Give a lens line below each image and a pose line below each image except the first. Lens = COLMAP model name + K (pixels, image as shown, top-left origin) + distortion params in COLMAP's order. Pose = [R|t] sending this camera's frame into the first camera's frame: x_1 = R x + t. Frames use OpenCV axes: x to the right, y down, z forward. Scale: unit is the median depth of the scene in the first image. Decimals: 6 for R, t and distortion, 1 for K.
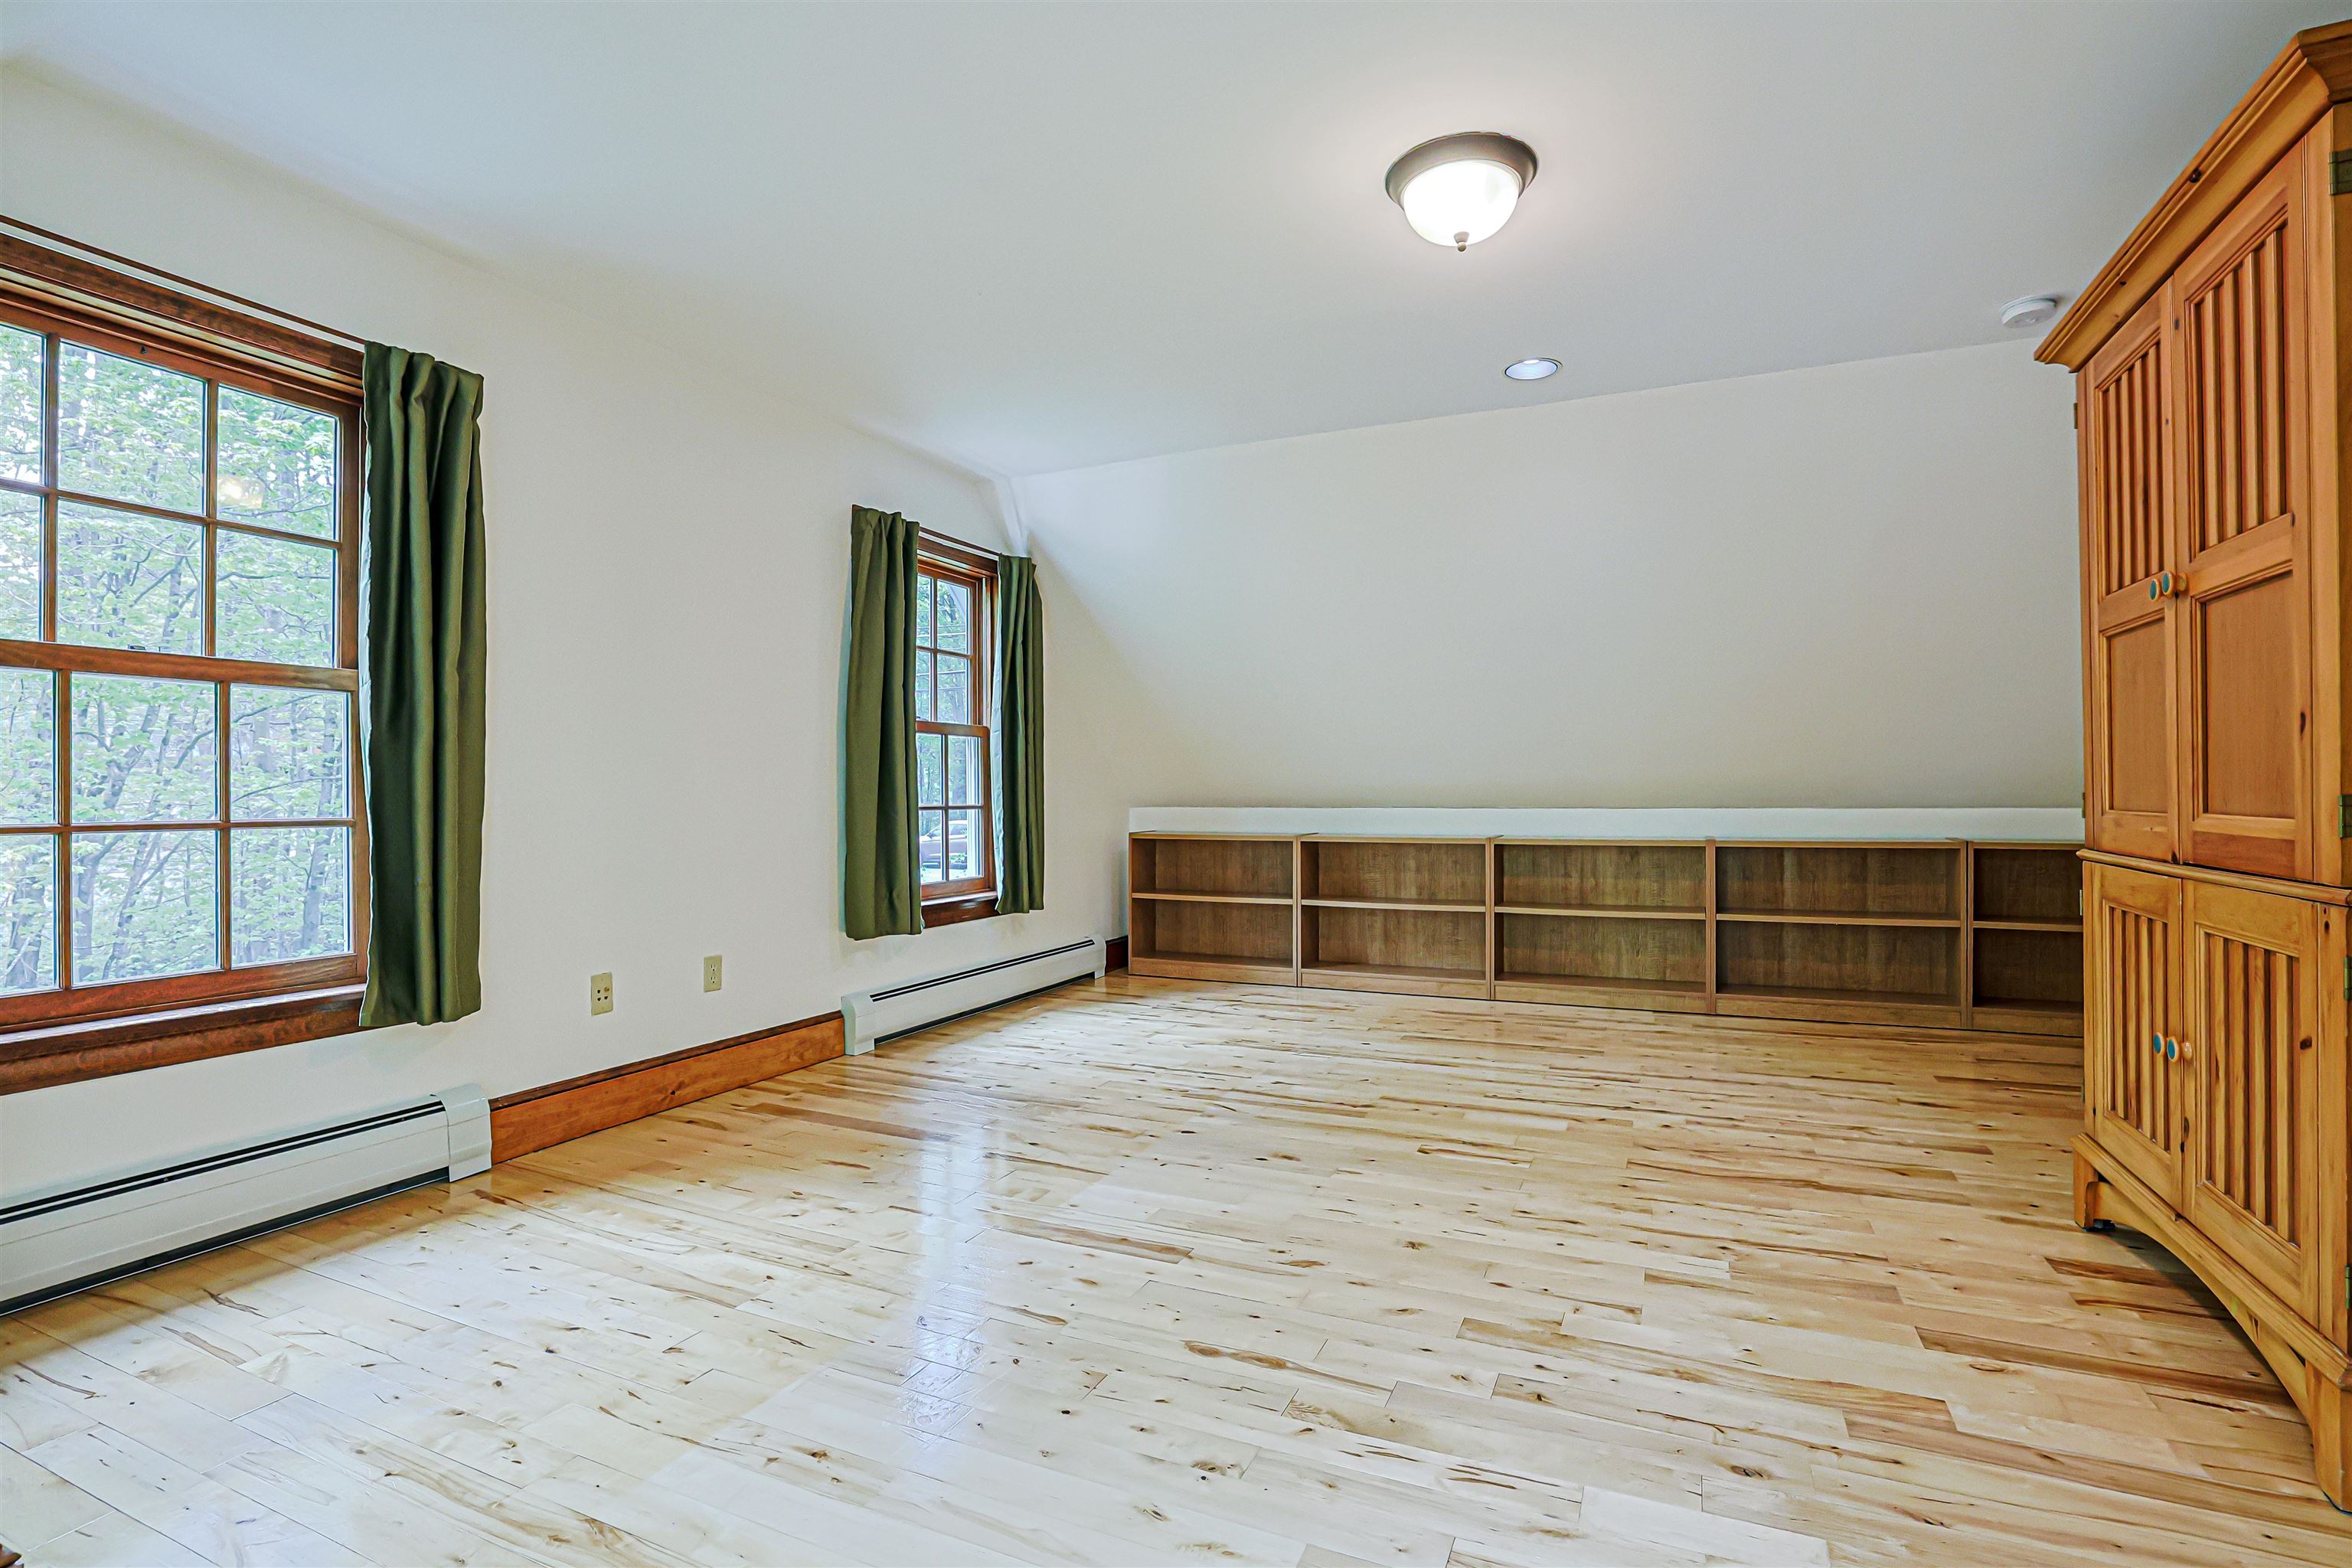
lens RADIAL K [[1071.1, 0, 1176.0], [0, 1071.1, 784.0], [0, 0, 1]] dist [-0.047537, 0.018484]
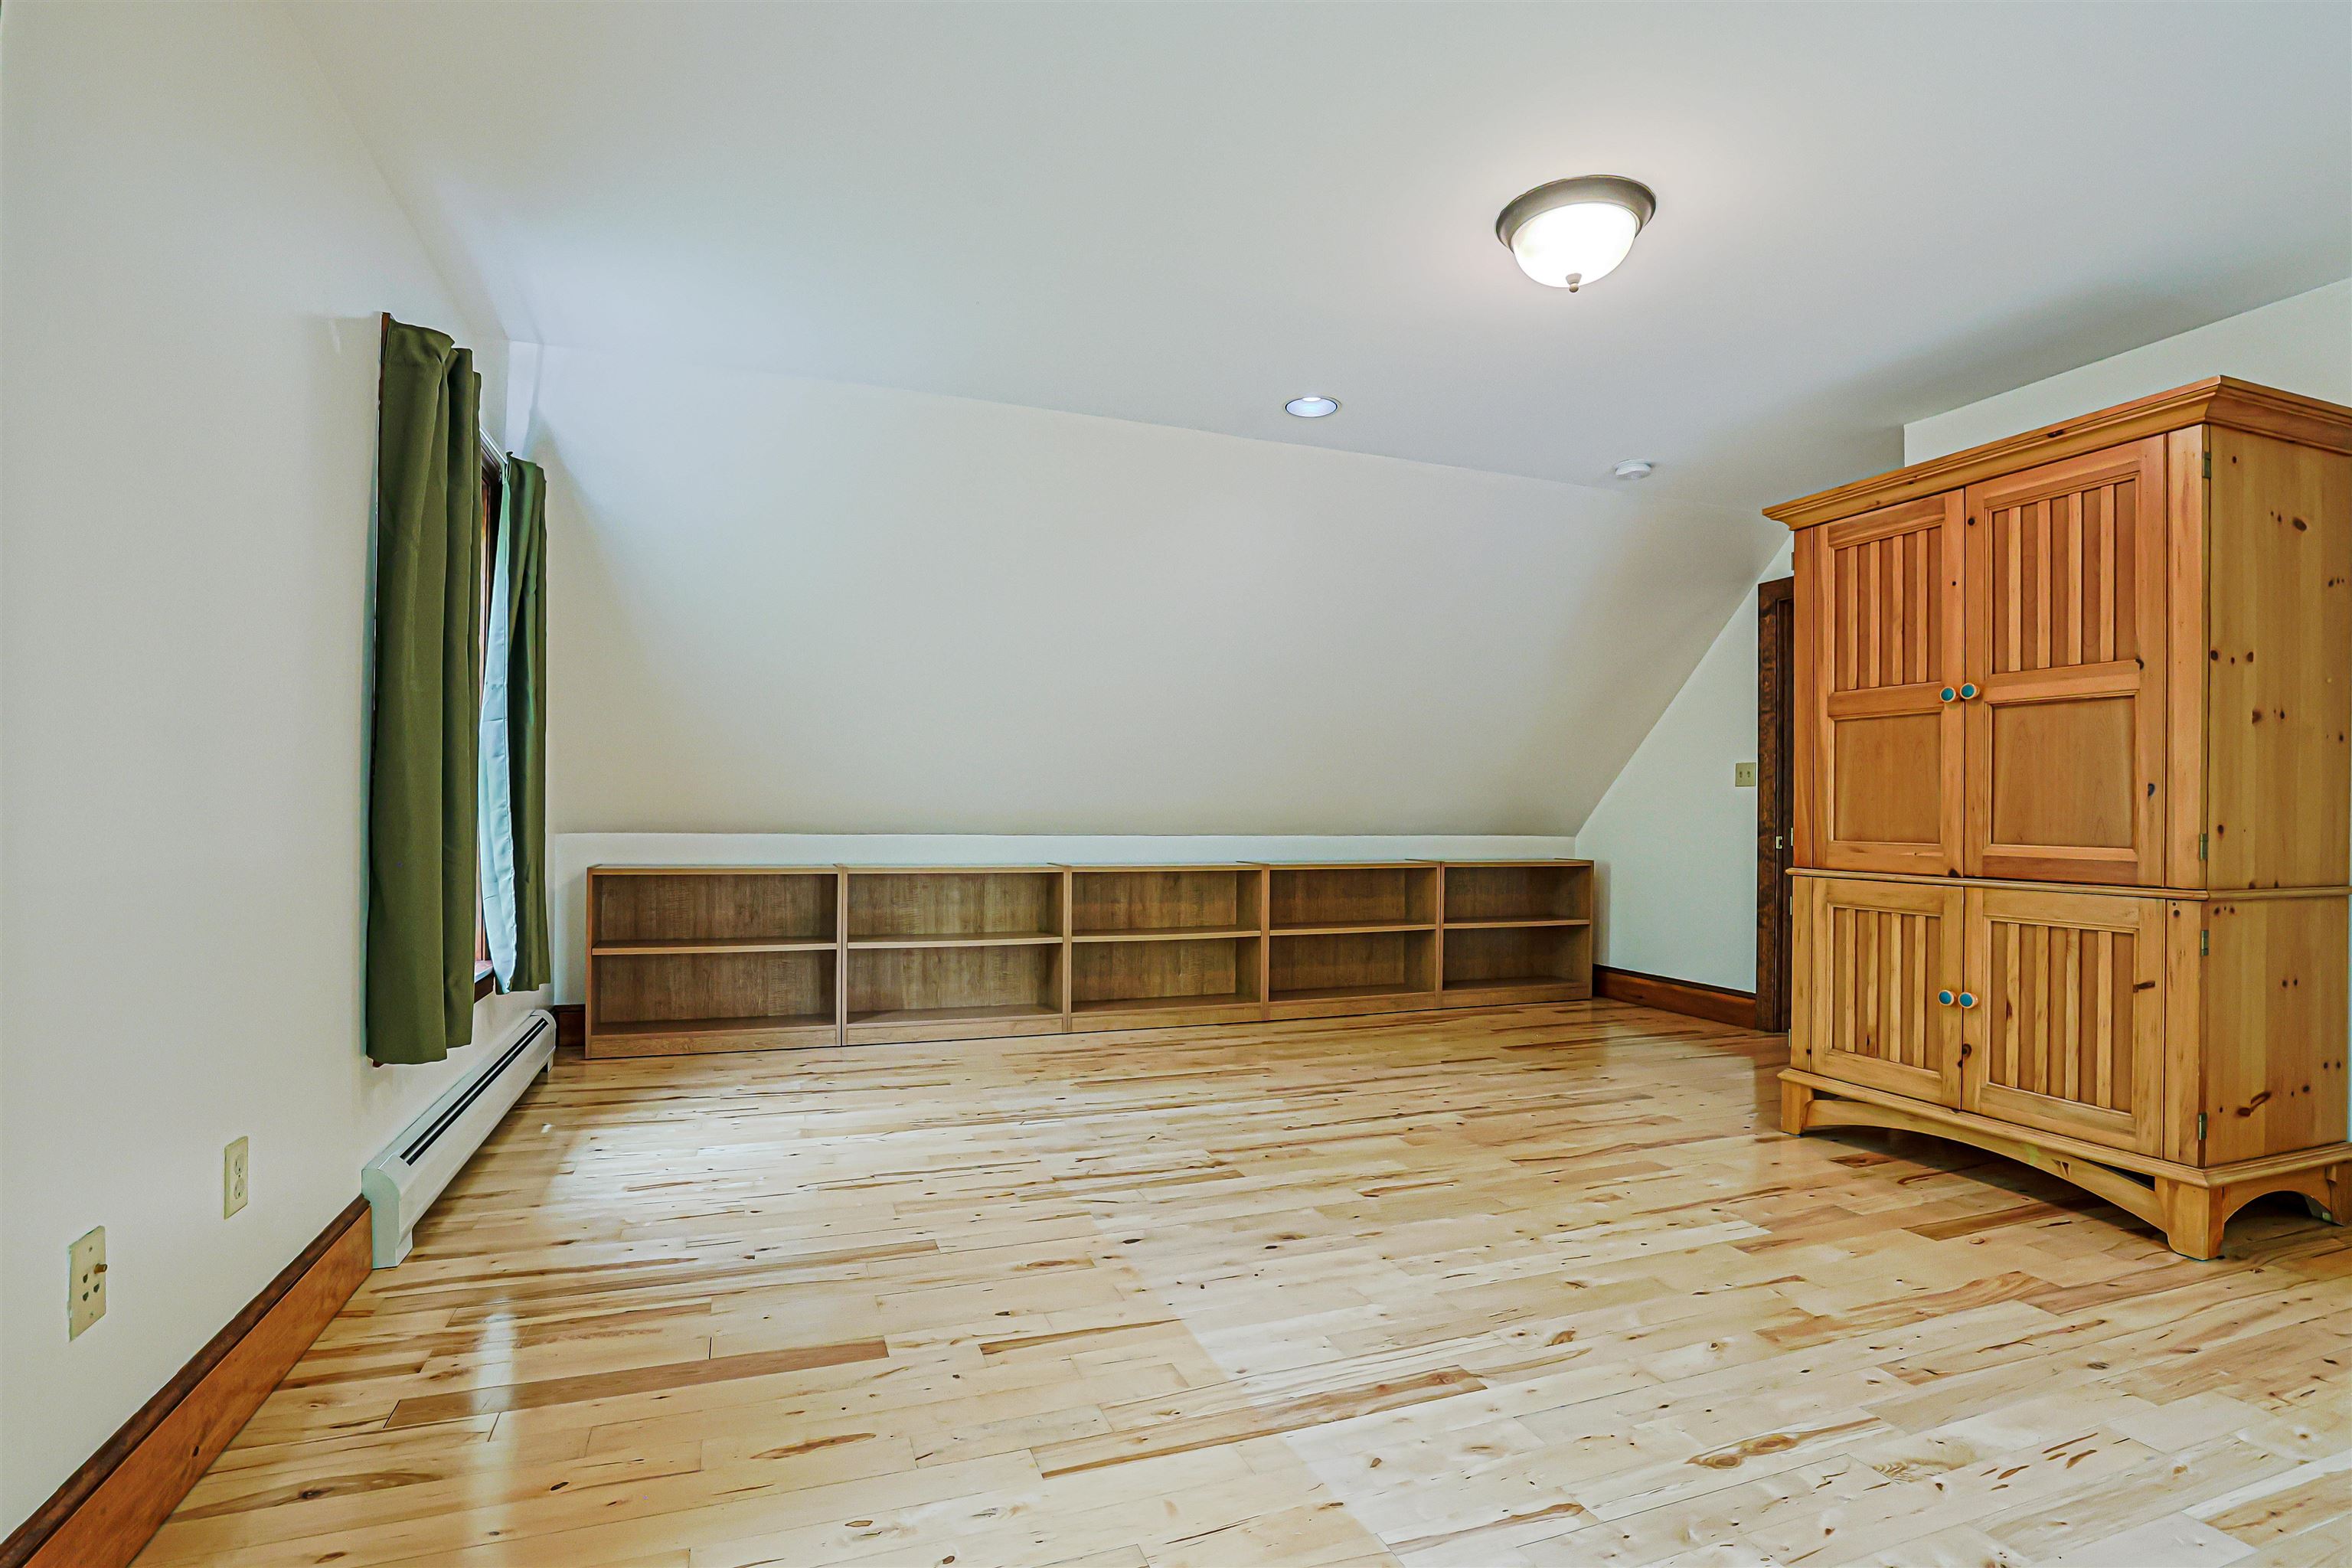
lens RADIAL K [[1068.1, 0, 1168.7], [0, 1068.1, 796.9], [0, 0, 1]] dist [-0.044538, 0.017714]
pose [[0.718236, 0.024713, 0.695360, -0.493012], [-0.018329, 0.999694, -0.016598, 0.003409], [-0.695558, -0.000824, 0.718470, 0.373574]]
